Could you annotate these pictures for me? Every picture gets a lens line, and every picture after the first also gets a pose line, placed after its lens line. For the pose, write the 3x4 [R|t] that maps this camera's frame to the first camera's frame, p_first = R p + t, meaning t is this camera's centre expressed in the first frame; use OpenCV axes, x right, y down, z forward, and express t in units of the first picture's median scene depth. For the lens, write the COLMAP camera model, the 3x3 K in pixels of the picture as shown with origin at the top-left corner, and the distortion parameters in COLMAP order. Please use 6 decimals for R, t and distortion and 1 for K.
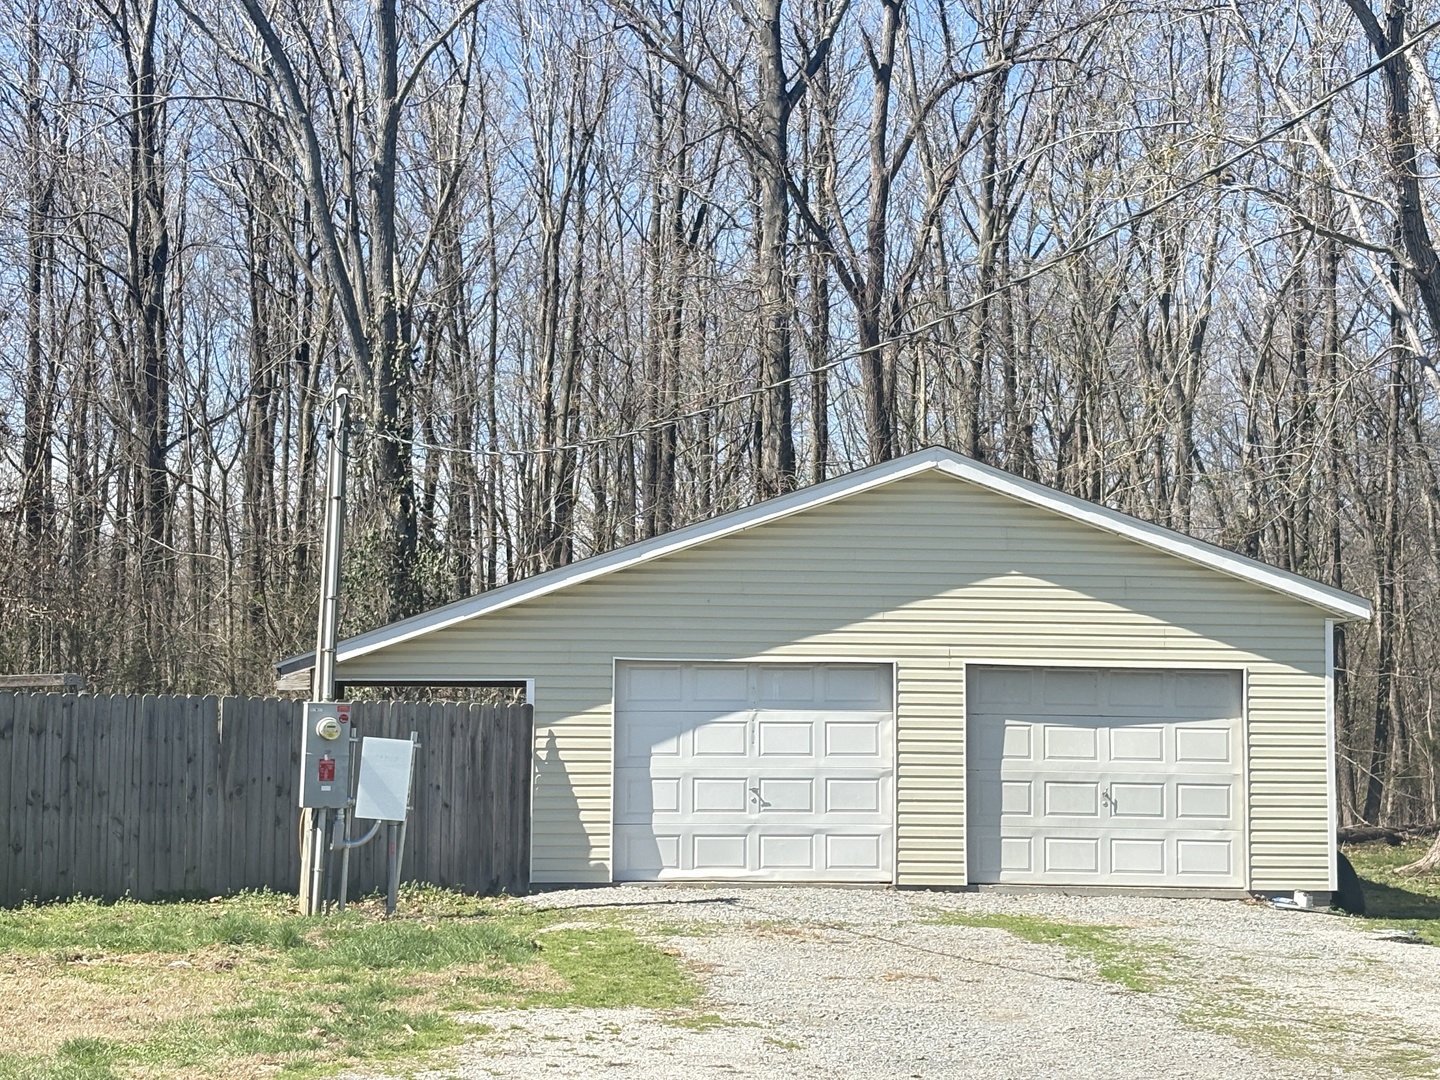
lens RADIAL K [[2848.6, 0, 719.7], [0, 2848.6, 539.5], [0, 0, 1]] dist [0.085043, 0.000000]
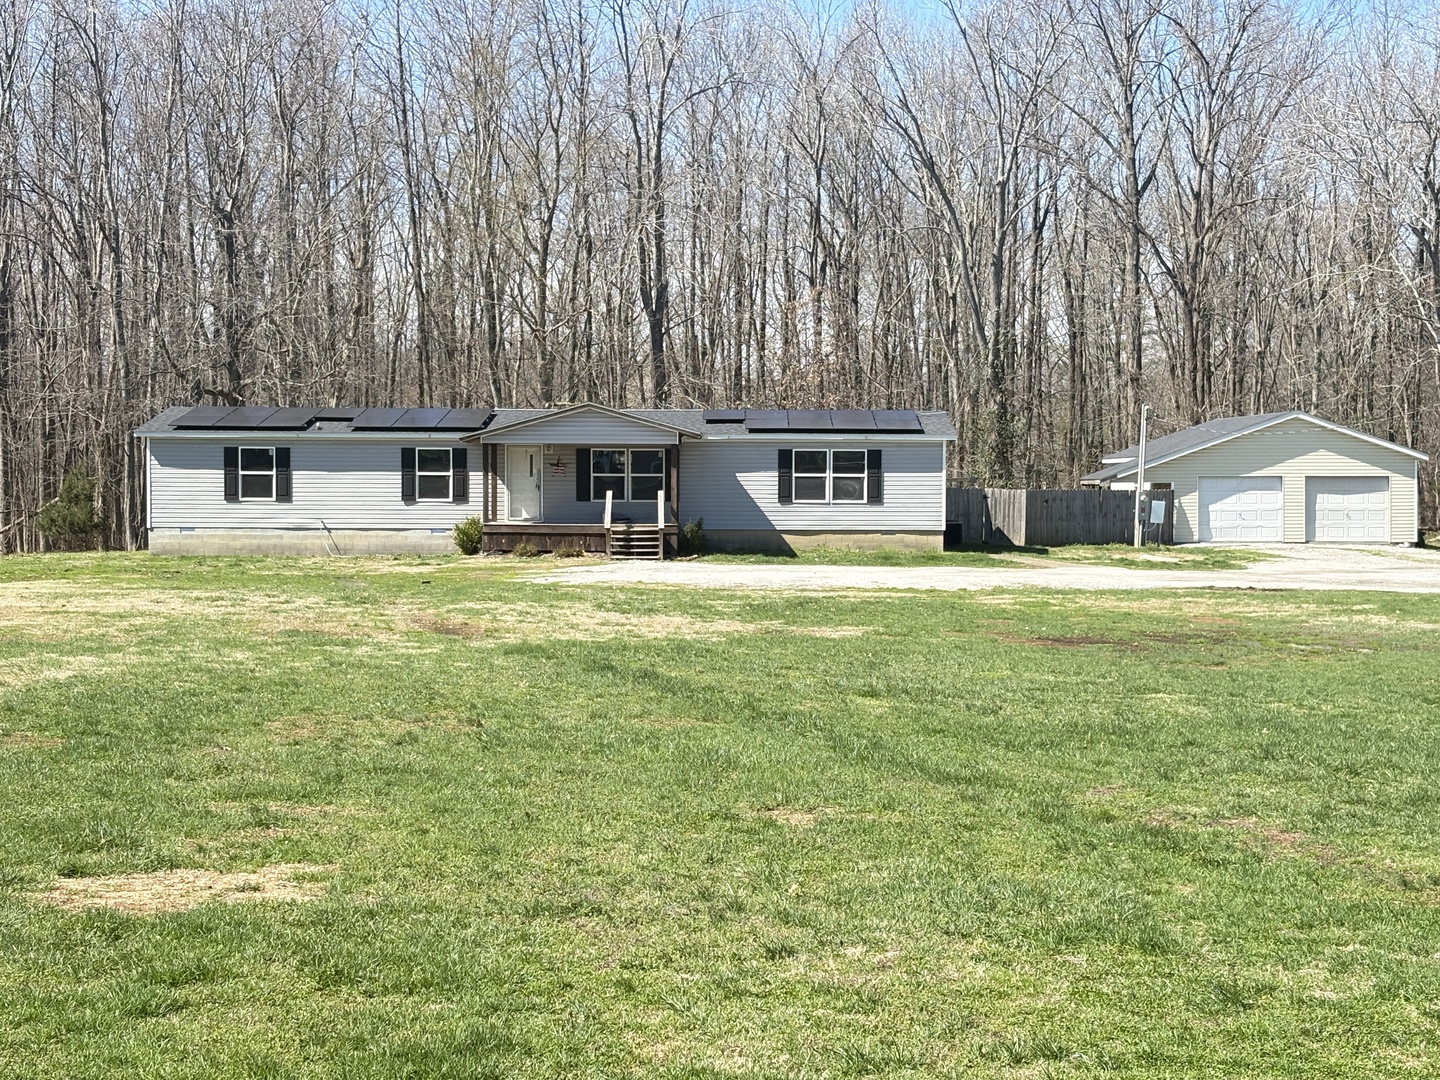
lens RADIAL K [[2517.2, 0, 719.8], [0, 2517.2, 540.9], [0, 0, 1]] dist [0.031983, 0.000000]
pose [[0.999371, -0.011463, -0.033549, -0.500830], [0.014465, 0.995777, 0.090660, -0.158660], [0.032368, -0.091088, 0.995317, -1.968128]]
